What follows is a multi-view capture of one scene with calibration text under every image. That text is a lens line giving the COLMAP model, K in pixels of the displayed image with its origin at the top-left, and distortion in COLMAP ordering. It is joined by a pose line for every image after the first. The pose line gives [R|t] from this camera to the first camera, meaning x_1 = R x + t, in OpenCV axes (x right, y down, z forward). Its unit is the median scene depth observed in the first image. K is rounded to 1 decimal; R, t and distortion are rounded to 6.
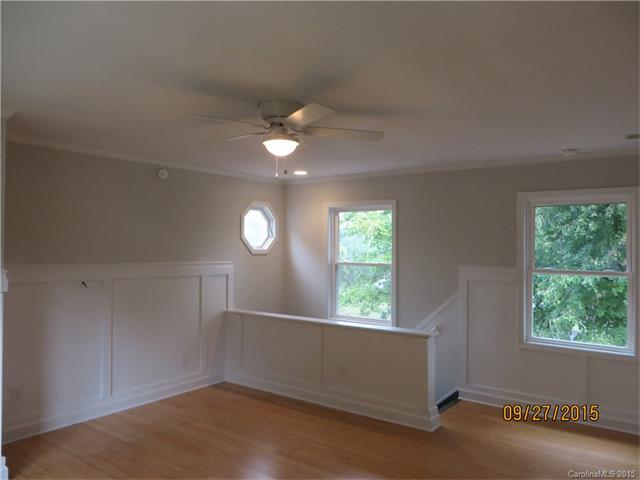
lens RADIAL K [[505.2, 0, 320.0], [0, 505.2, 240.0], [0, 0, 1]] dist [0.005509, 0.004613]
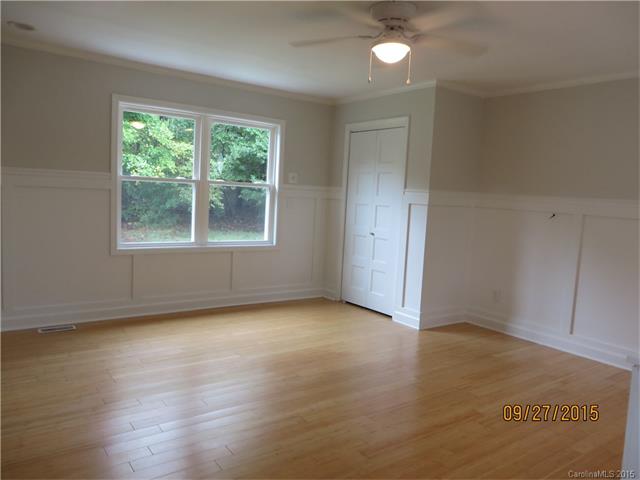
lens RADIAL K [[477.9, 0, 320.0], [0, 477.9, 240.0], [0, 0, 1]] dist [0.000397, 0.000655]
pose [[-0.280982, 0.078184, -0.956523, 0.637624], [-0.045543, 0.994467, 0.094664, 0.068442], [0.958632, 0.070162, -0.275867, 0.853820]]
